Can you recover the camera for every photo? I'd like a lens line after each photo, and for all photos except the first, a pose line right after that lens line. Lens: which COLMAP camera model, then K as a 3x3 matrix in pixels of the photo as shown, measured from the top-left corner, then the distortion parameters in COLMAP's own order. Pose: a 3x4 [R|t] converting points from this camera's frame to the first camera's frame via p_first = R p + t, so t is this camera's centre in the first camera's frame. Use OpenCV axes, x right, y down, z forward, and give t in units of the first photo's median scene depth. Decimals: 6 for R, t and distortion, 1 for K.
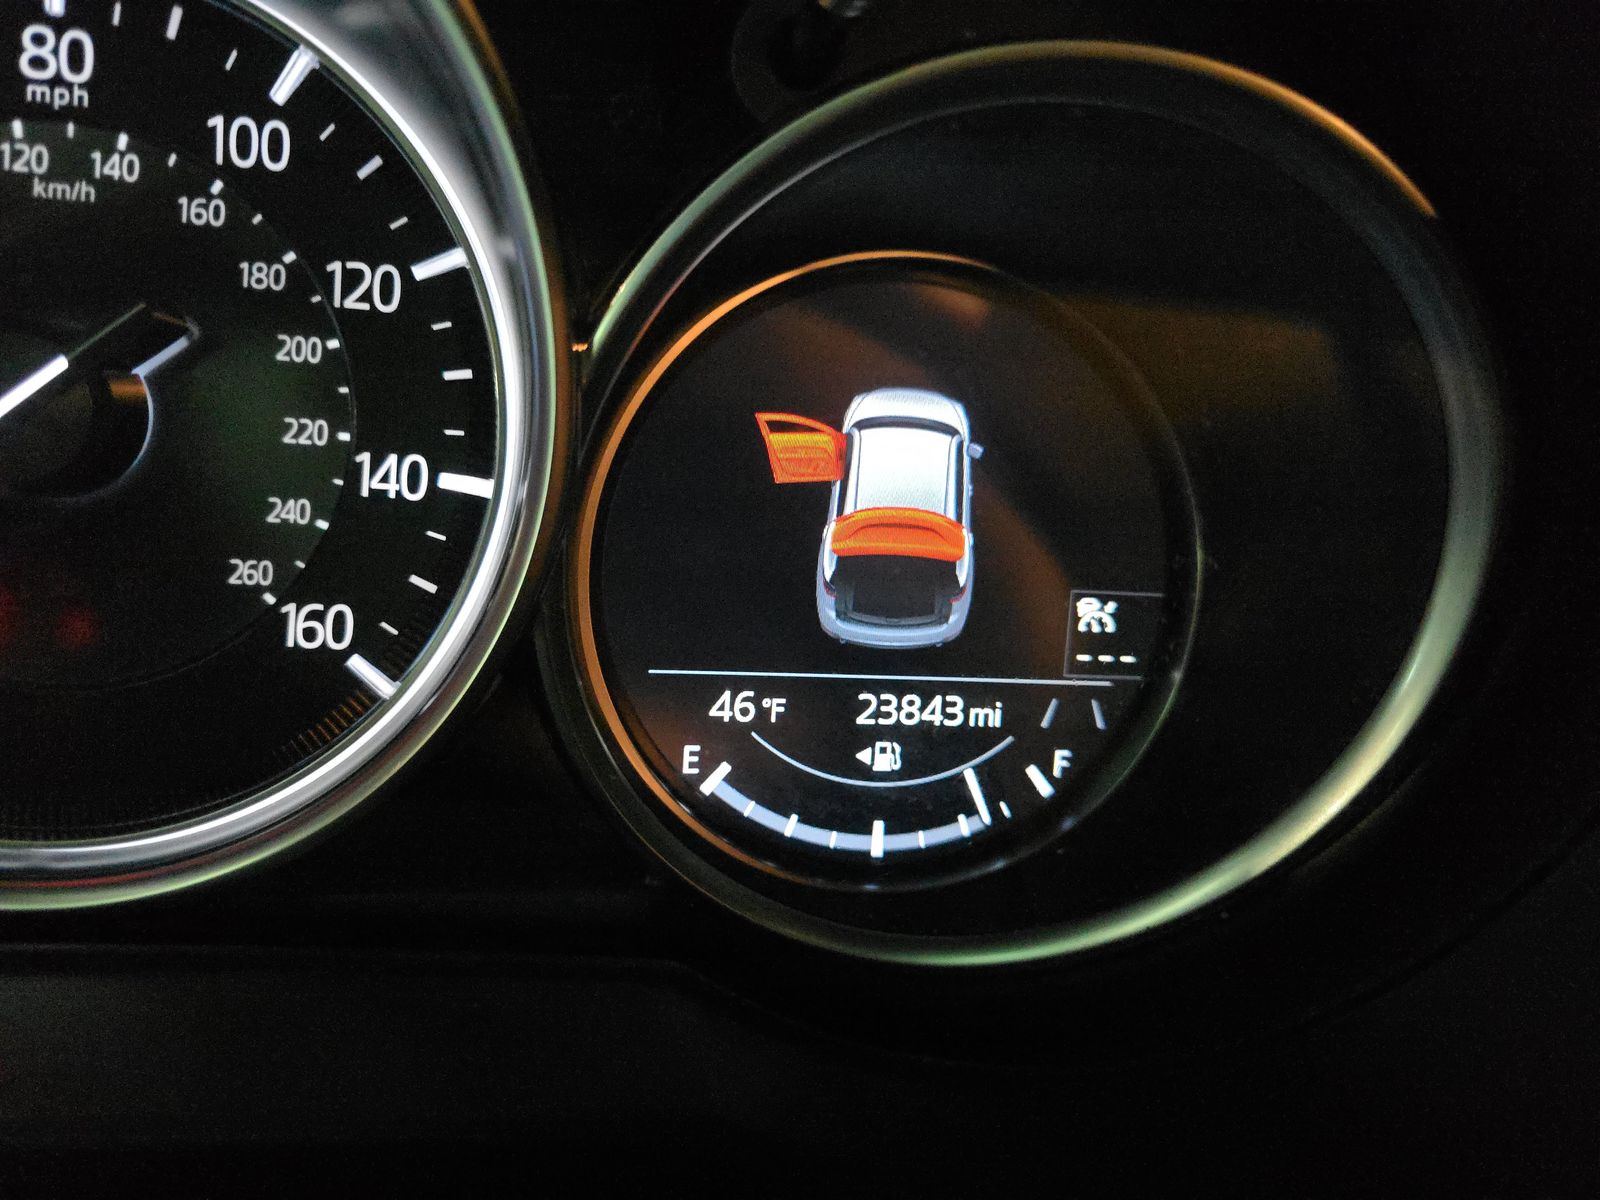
lens RADIAL K [[1154.0, 0, 816.0], [0, 1154.0, 605.8], [0, 0, 1]] dist [0.049174, -0.039682]
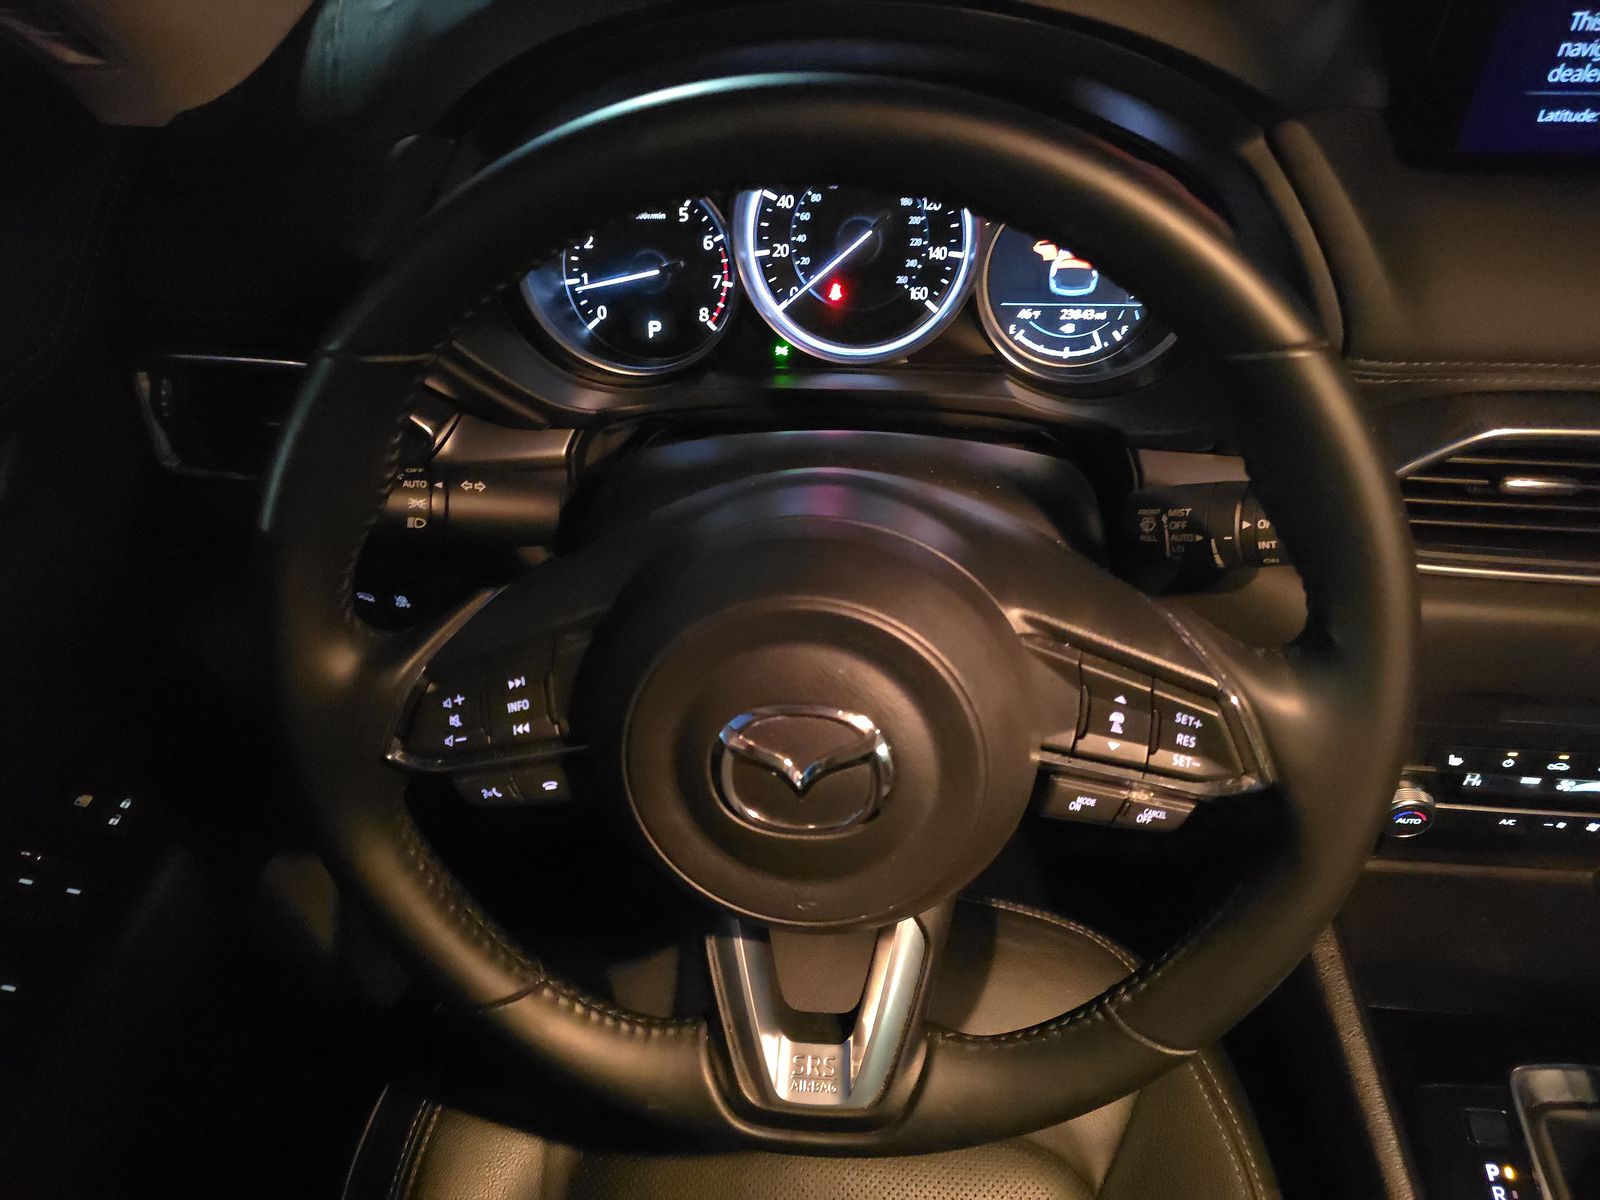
lens RADIAL K [[1154.0, 0, 794.1], [0, 1154.0, 604.3], [0, 0, 1]] dist [0.049174, -0.039682]
pose [[0.959487, 0.061859, -0.274880, 0.283106], [0.029312, 0.948392, 0.315742, -0.212666], [0.280226, -0.311008, 0.908156, -2.721323]]
